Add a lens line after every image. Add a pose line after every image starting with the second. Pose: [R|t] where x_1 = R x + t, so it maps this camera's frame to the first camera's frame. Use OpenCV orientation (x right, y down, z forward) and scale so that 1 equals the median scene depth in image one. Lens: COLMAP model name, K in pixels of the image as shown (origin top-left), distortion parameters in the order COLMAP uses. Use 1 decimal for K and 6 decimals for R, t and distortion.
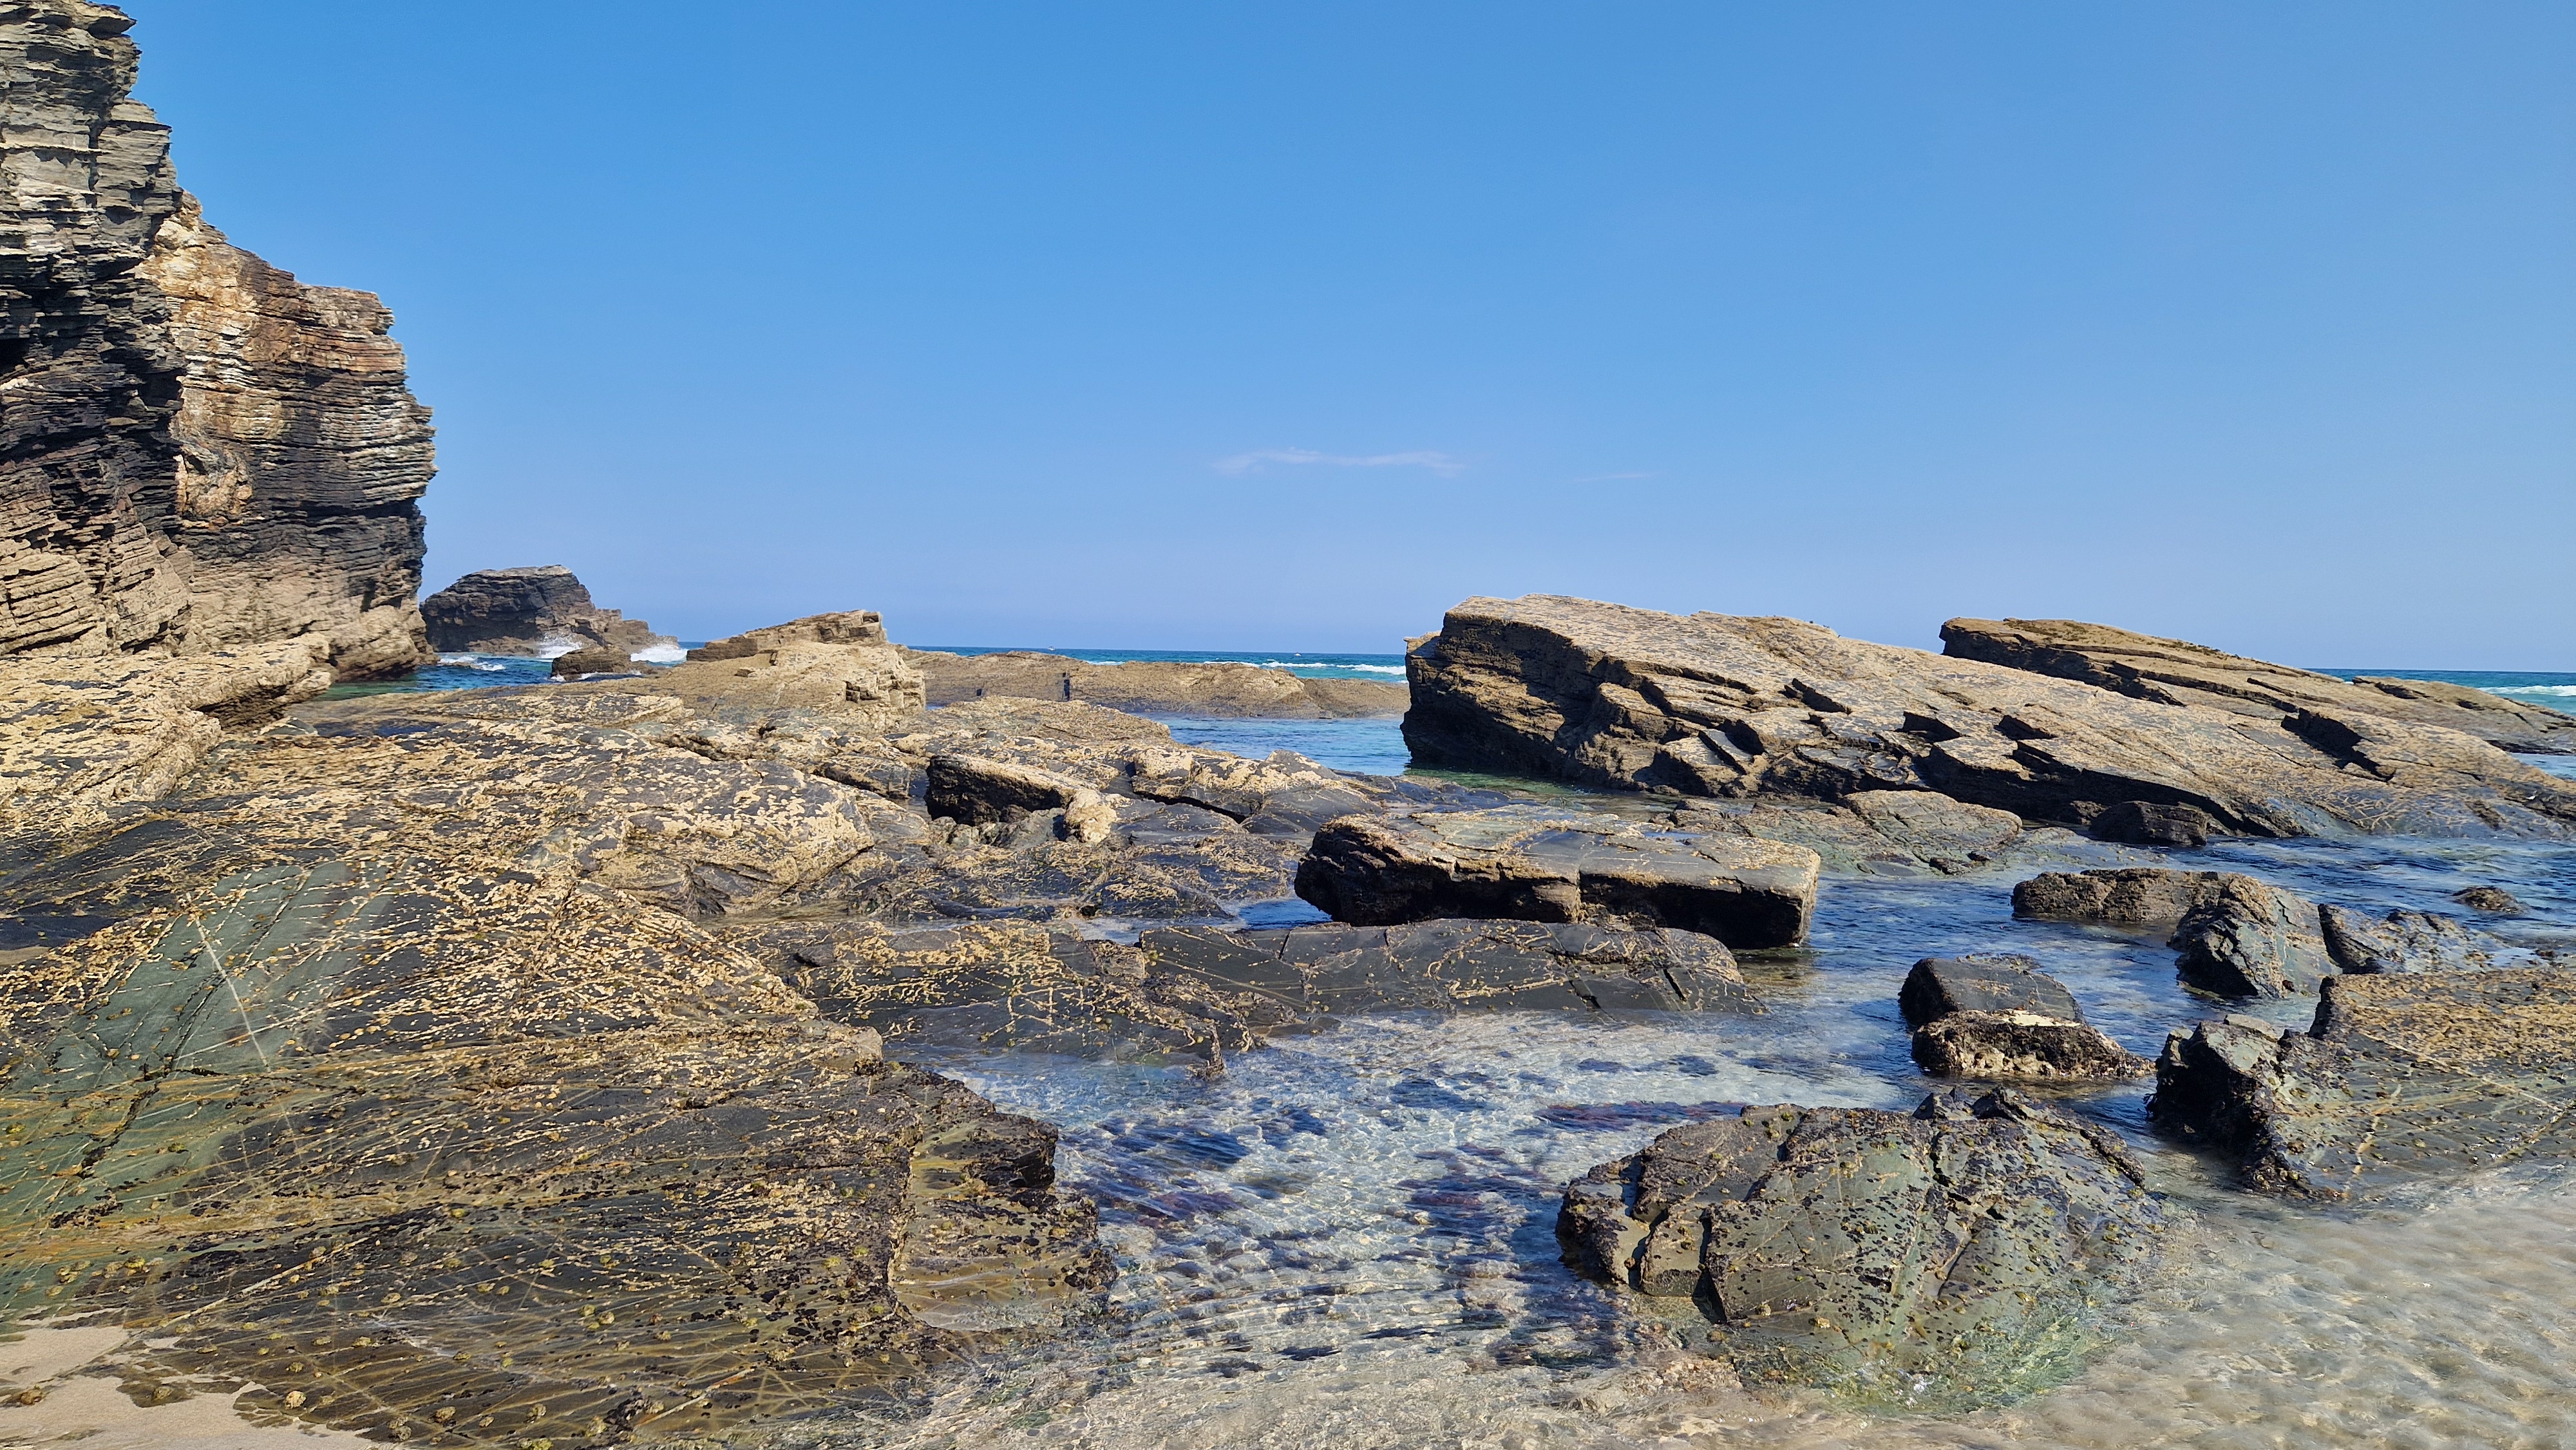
lens RADIAL K [[1746.0, 0, 1288.0], [0, 1746.0, 725.0], [0, 0, 1]] dist [0.001602, -0.001882]
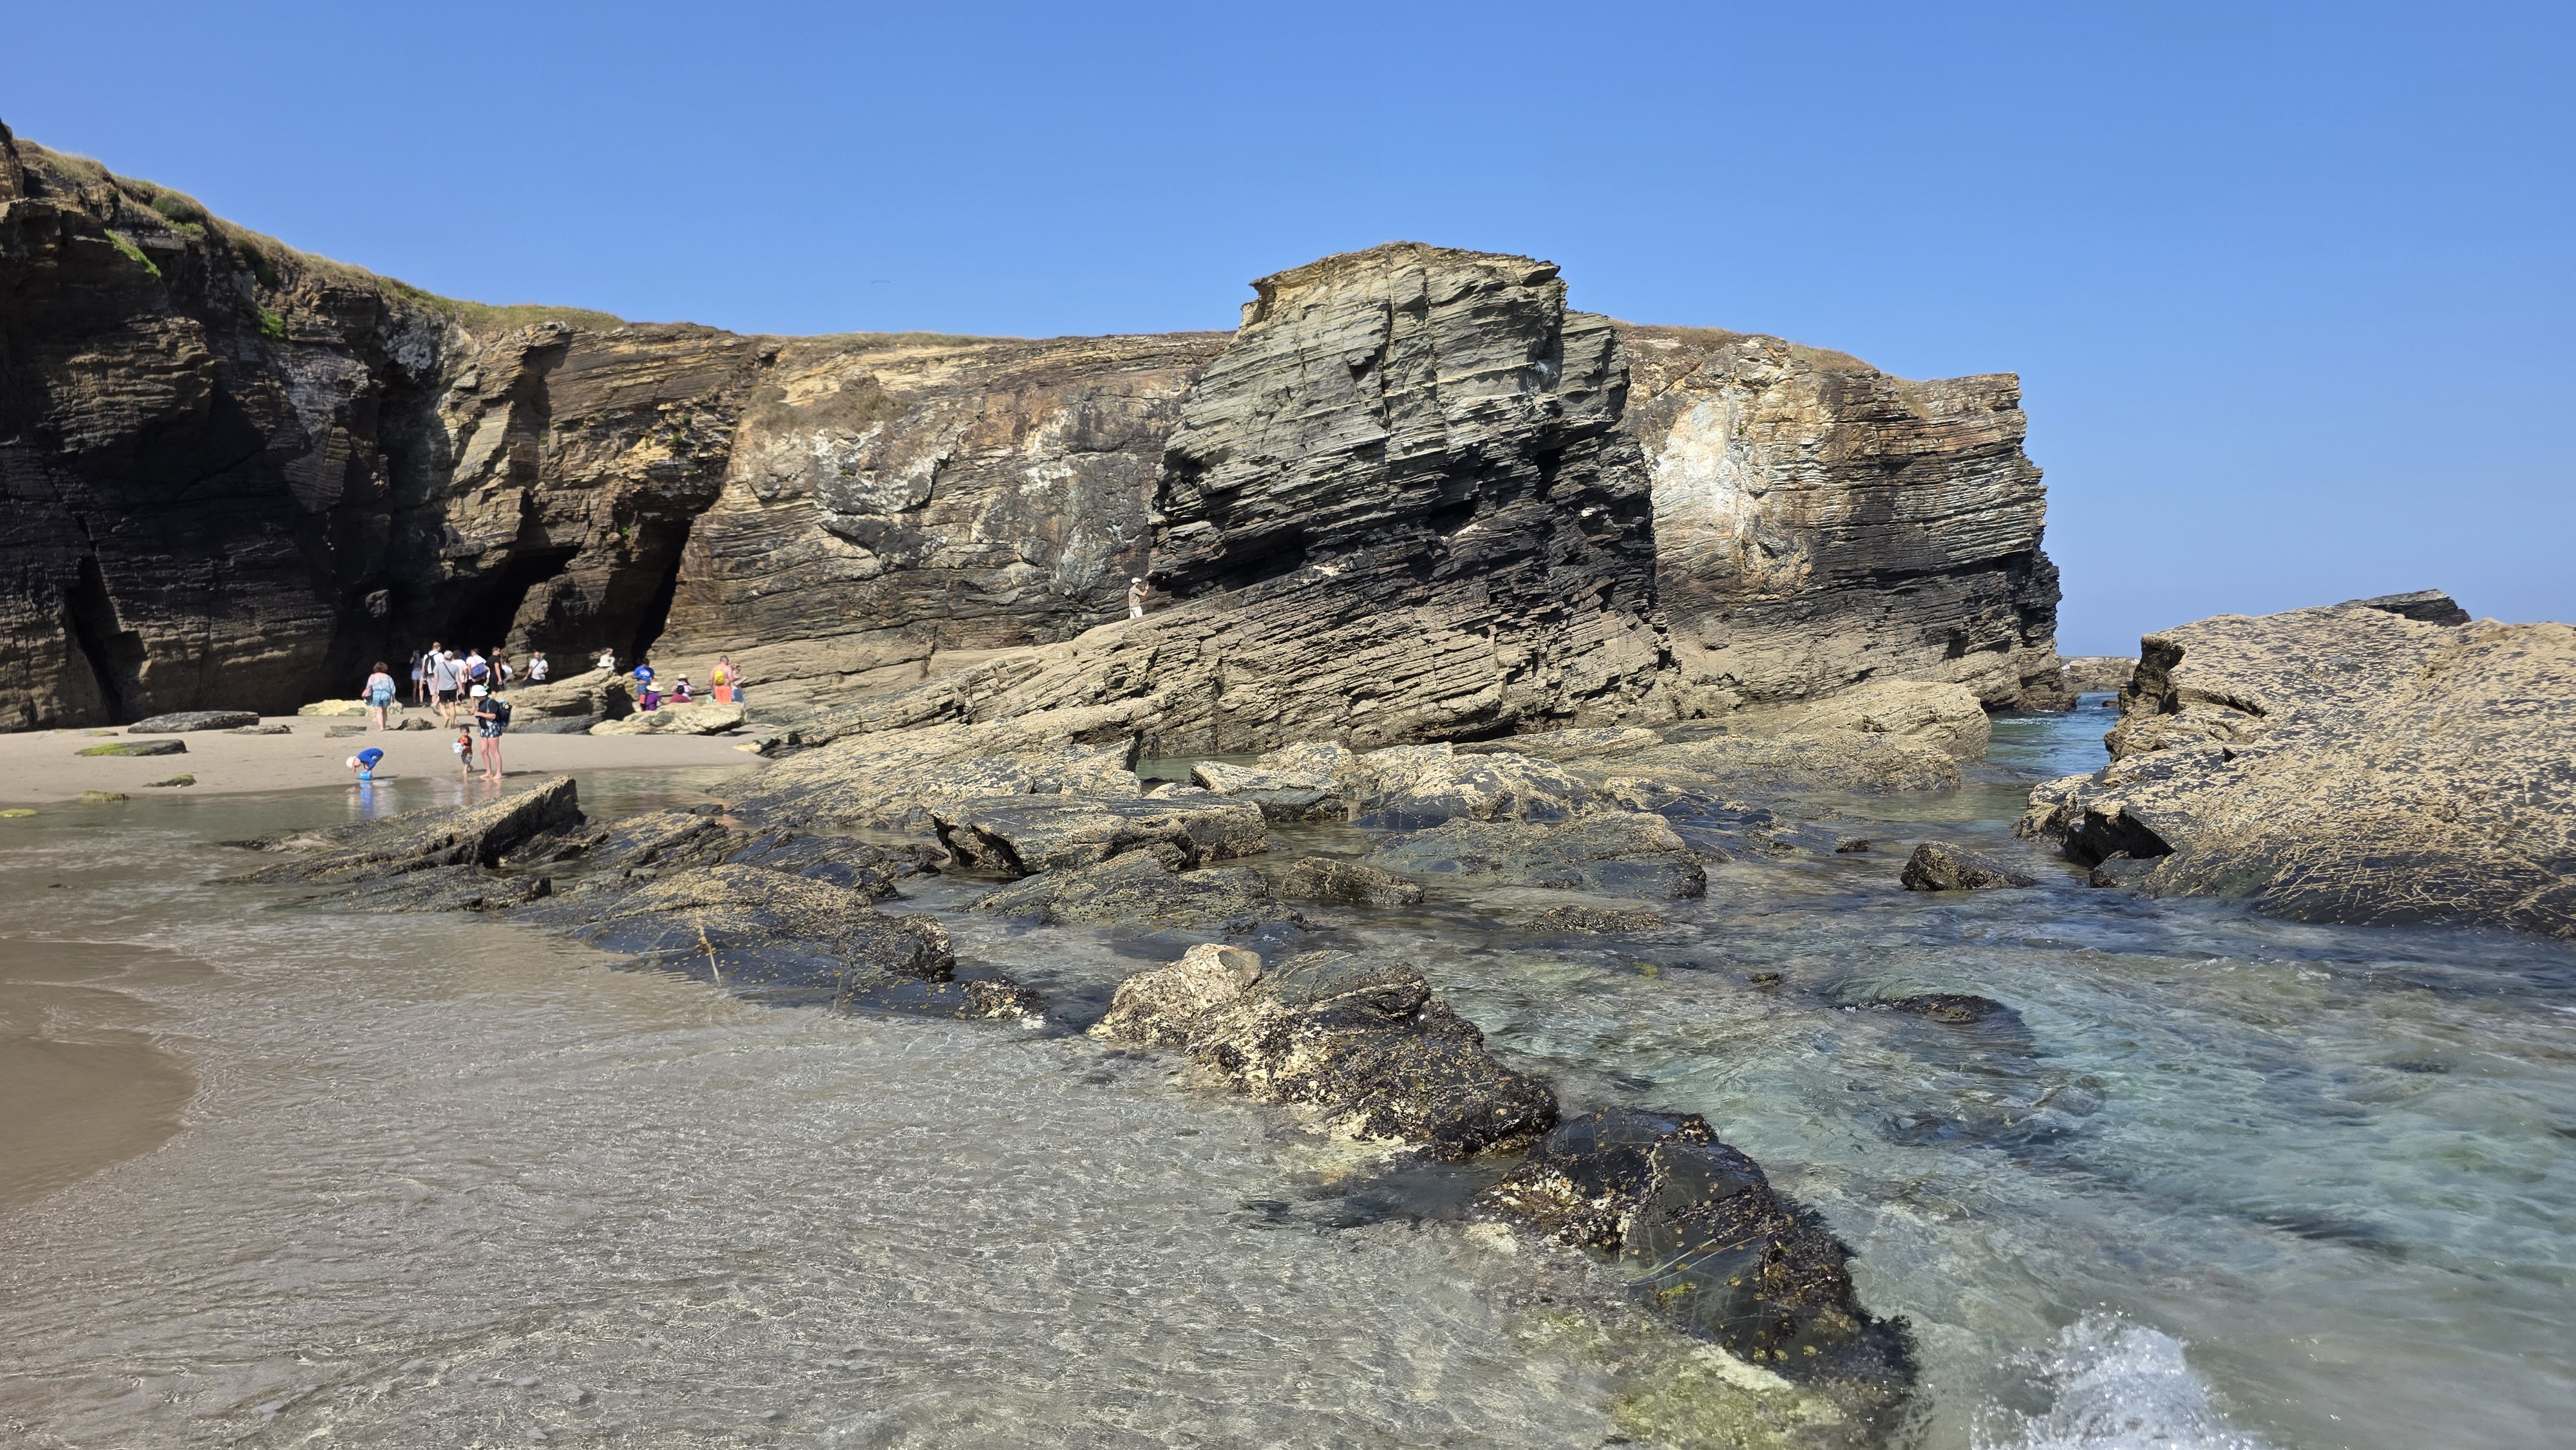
lens RADIAL K [[1722.5, 0, 1288.7], [0, 1722.5, 748.0], [0, 0, 1]] dist [0.100844, -0.118684]
pose [[0.461925, 0.010331, -0.886859, 0.350807], [-0.016569, 0.999858, 0.003018, -0.001068], [0.886764, 0.013300, 0.462031, 0.090016]]
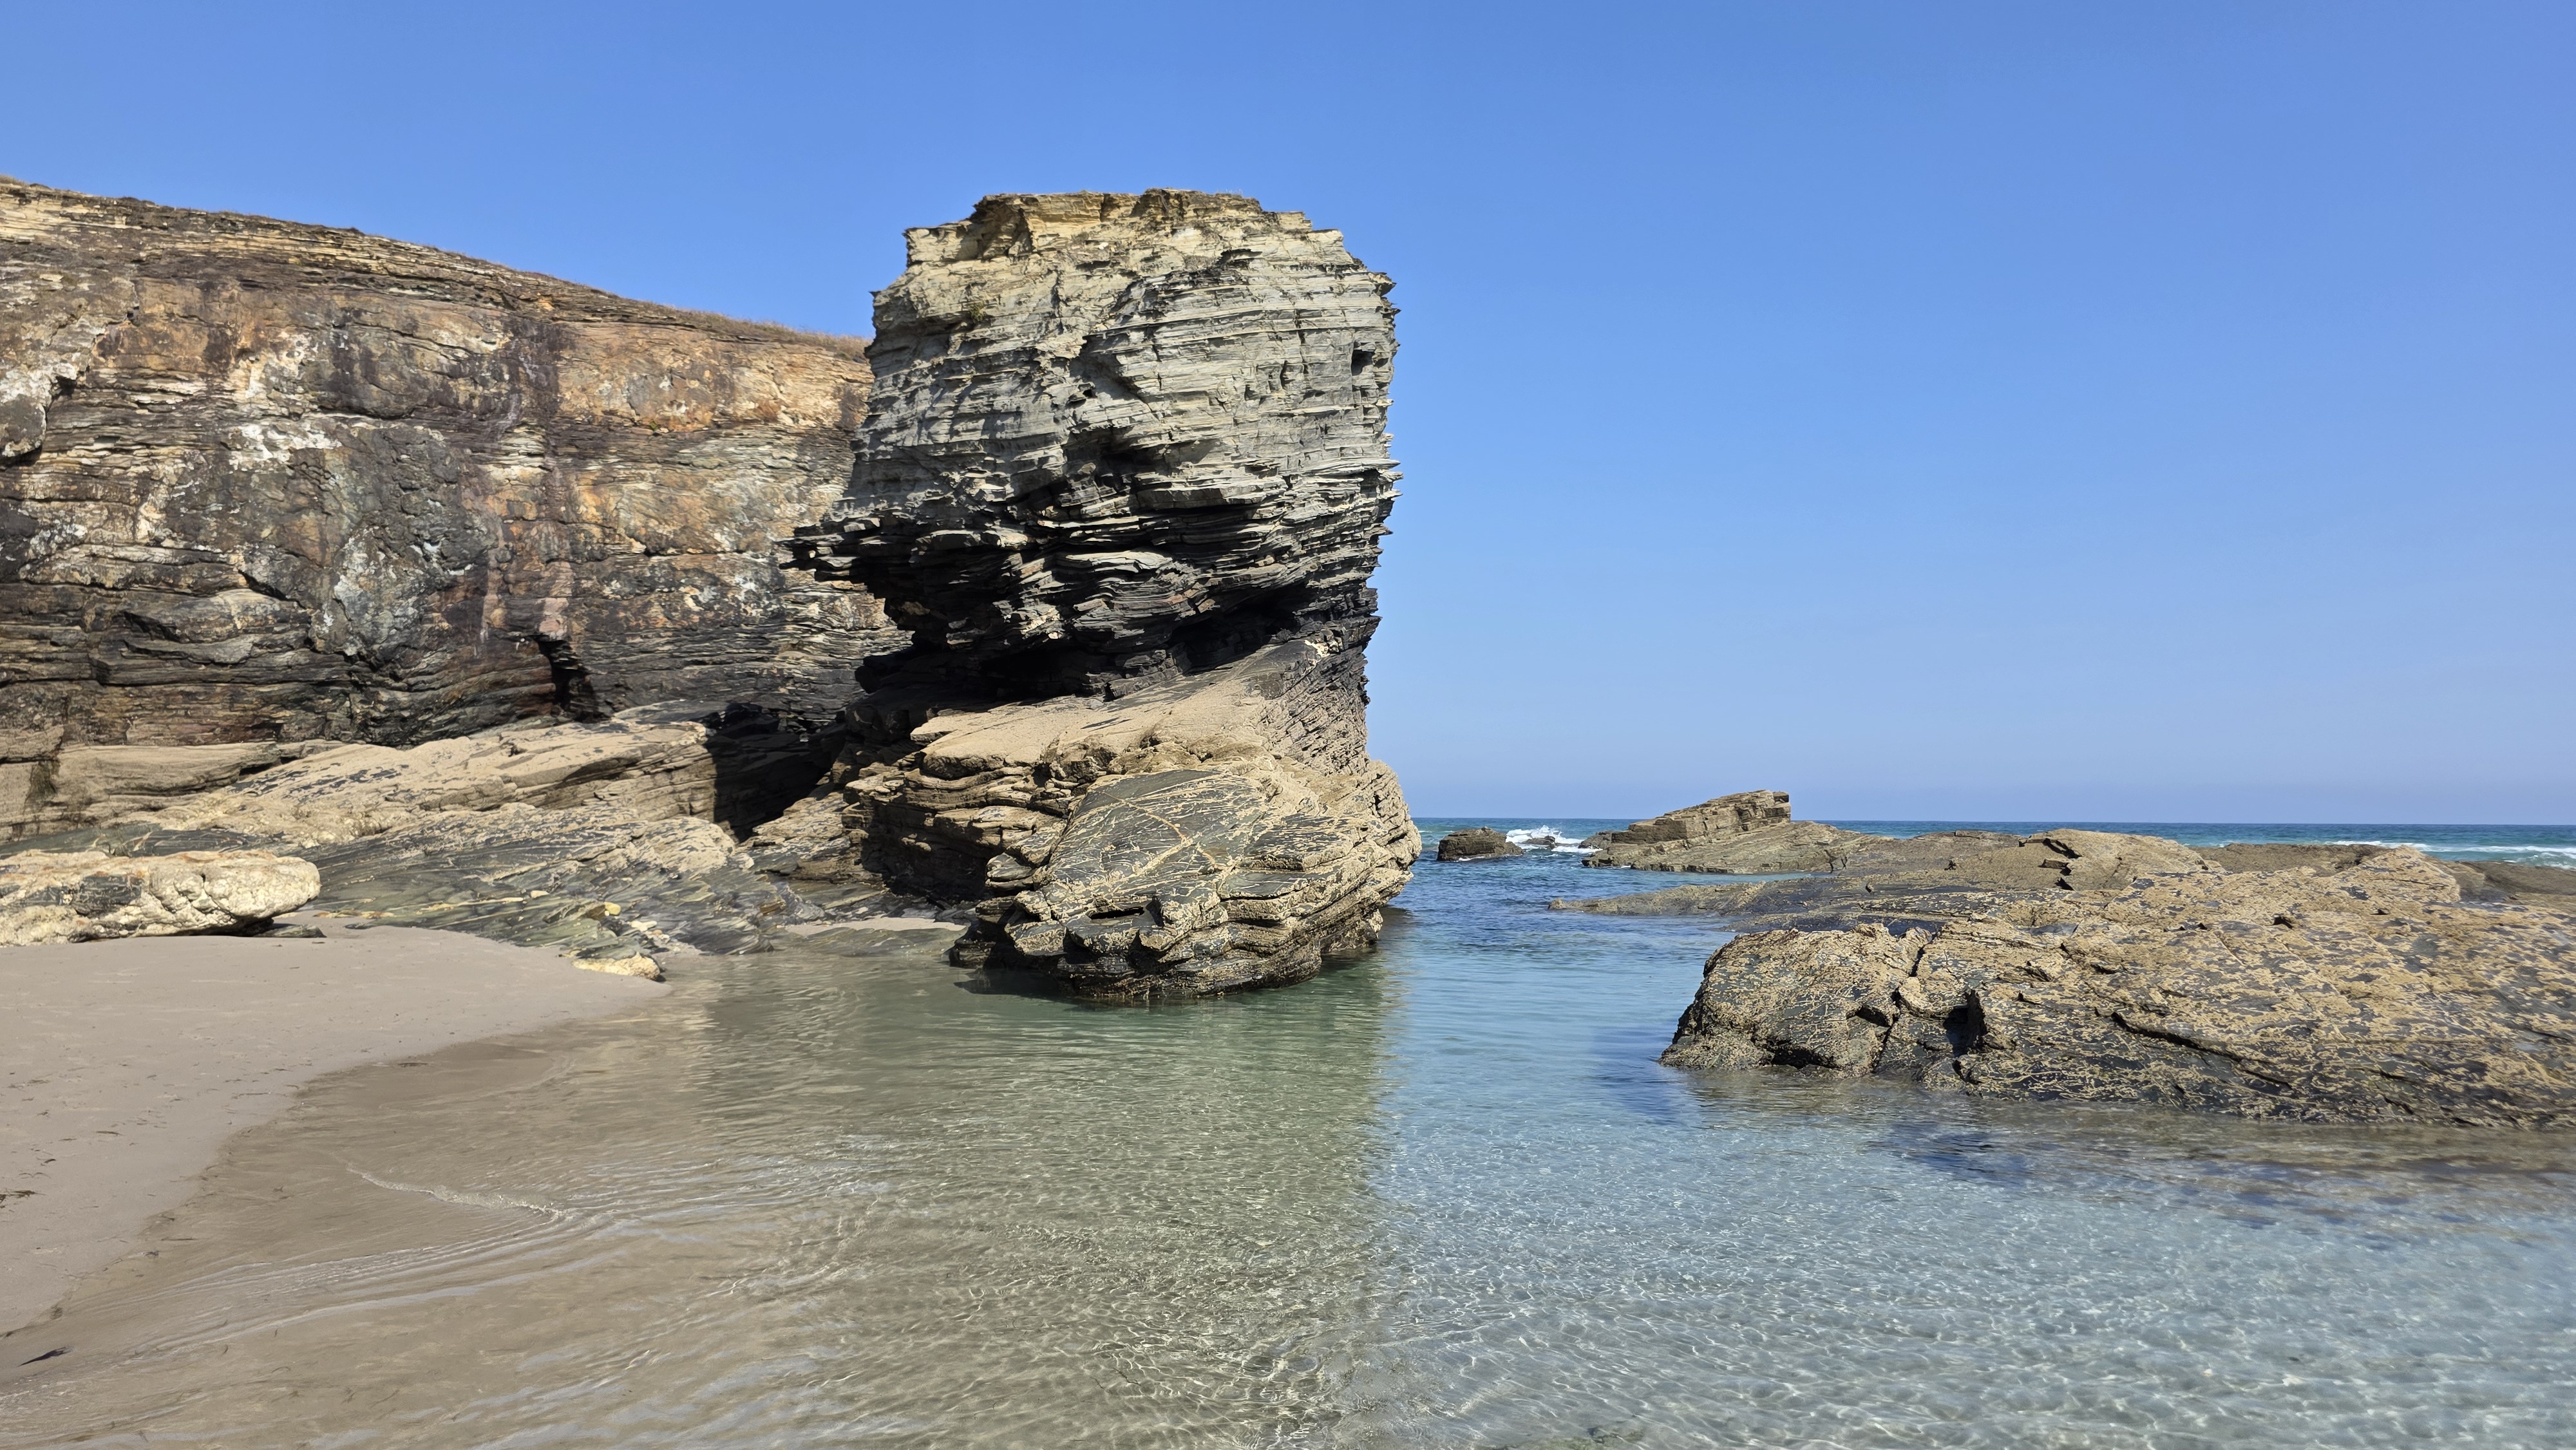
lens RADIAL K [[1722.5, 0, 1288.7], [0, 1722.5, 748.0], [0, 0, 1]] dist [0.100844, -0.118684]
pose [[0.950894, -0.025286, -0.308481, -0.261781], [-0.000968, 0.996409, -0.084661, -0.007597], [0.309514, 0.080802, 0.947456, -0.035453]]
